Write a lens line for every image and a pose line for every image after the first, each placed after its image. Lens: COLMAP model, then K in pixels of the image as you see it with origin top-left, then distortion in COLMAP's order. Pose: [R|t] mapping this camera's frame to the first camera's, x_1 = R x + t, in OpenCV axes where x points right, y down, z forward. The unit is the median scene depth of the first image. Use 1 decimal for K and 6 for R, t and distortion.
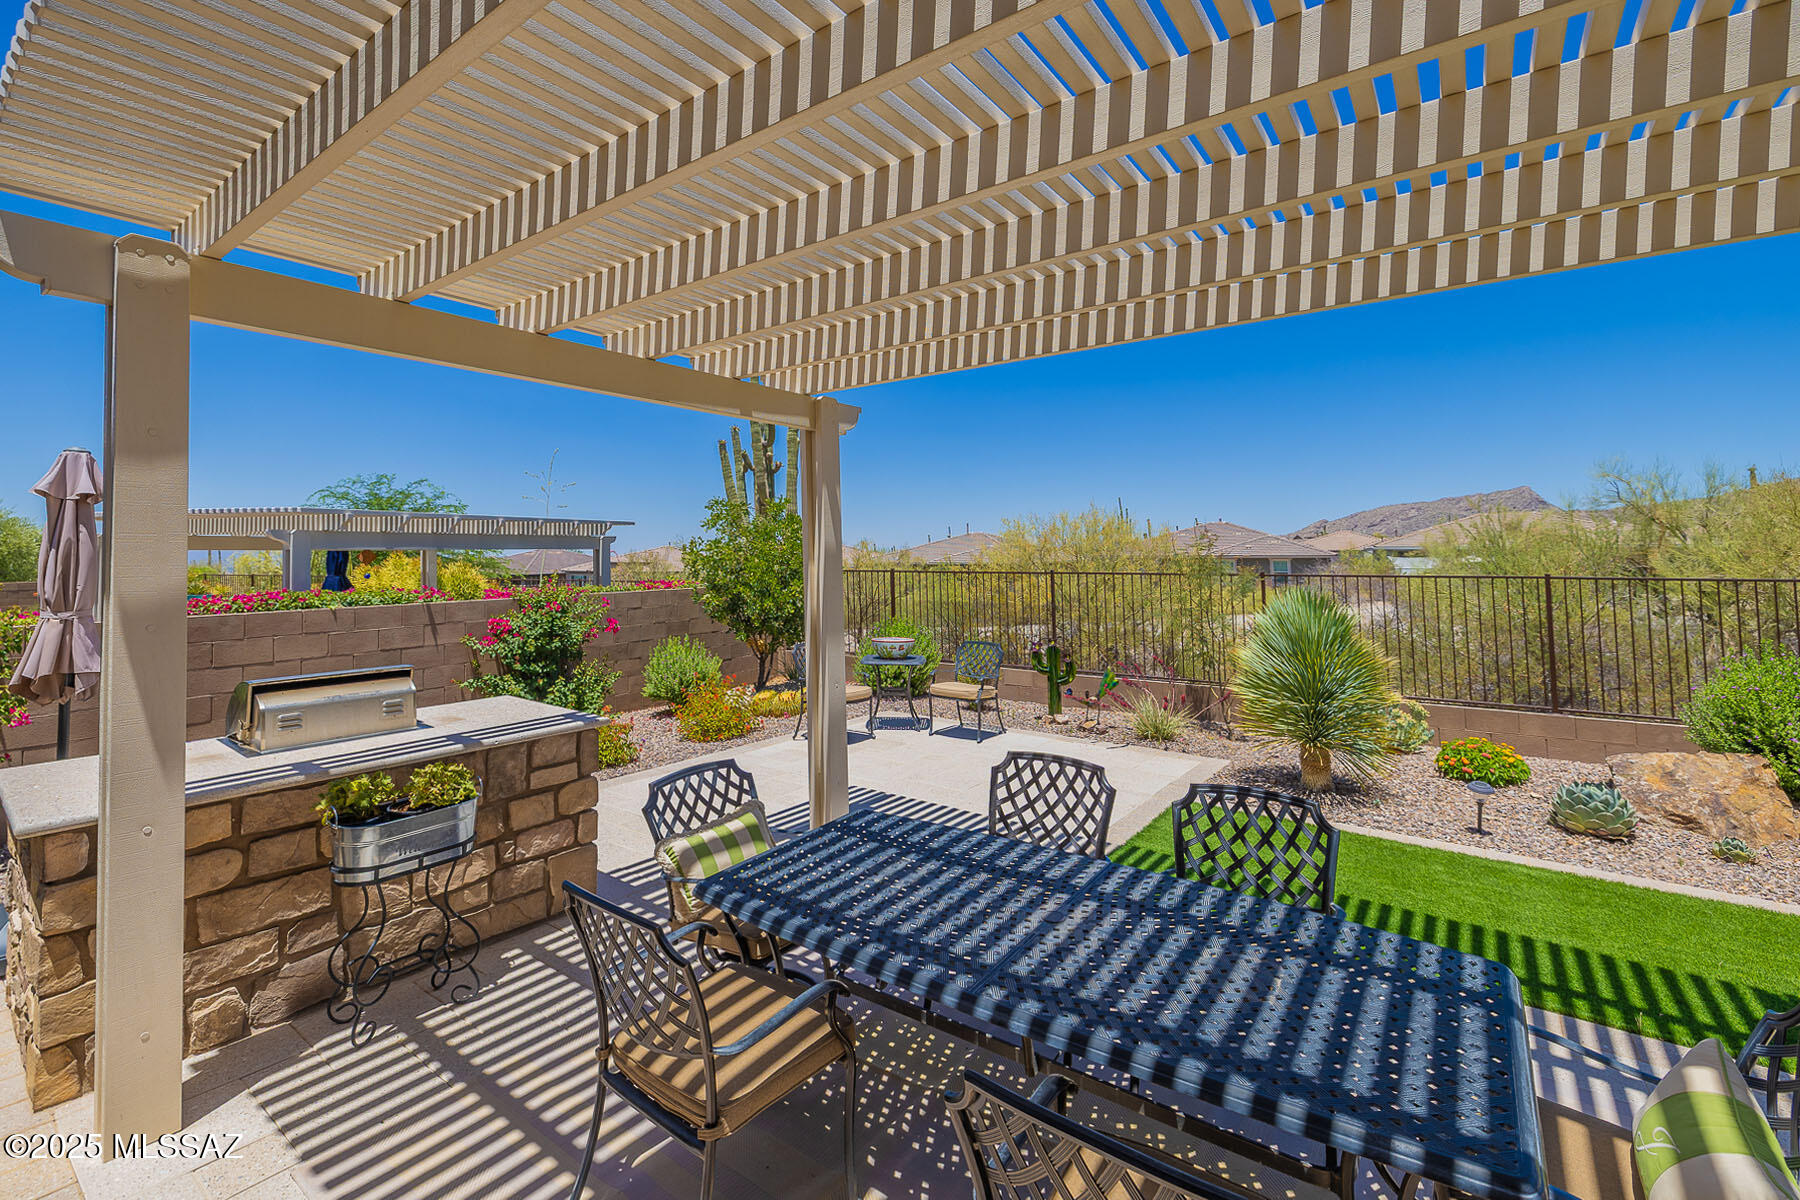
lens RADIAL K [[789.9, 0, 921.9], [0, 789.9, 537.2], [0, 0, 1]] dist [0.000632, 0.000509]
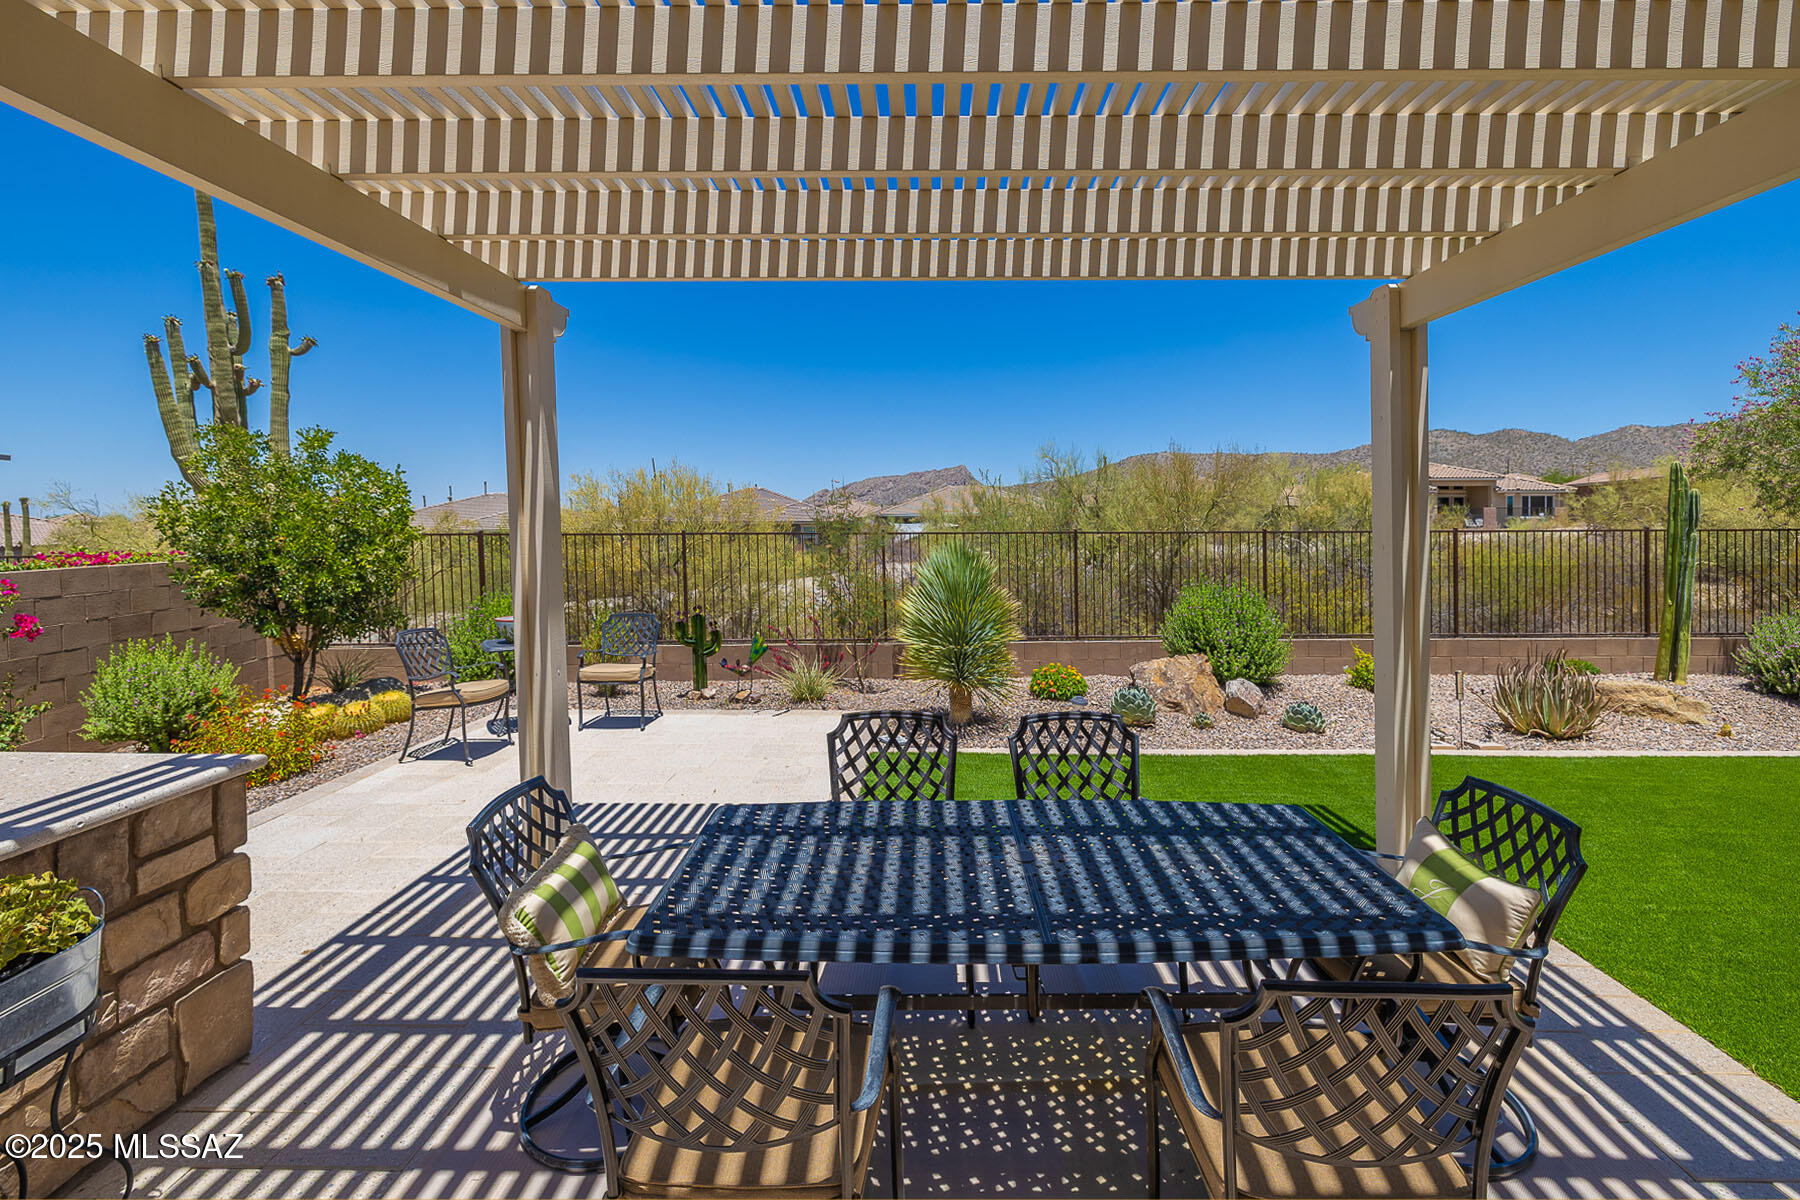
lens RADIAL K [[841.0, 0, 907.6], [0, 841.0, 547.5], [0, 0, 1]] dist [-0.000943, 0.000271]
pose [[0.802476, -0.021726, 0.596289, -0.392606], [-0.006169, 0.998981, 0.044700, 0.034525], [-0.596653, -0.039550, 0.801524, 0.181805]]
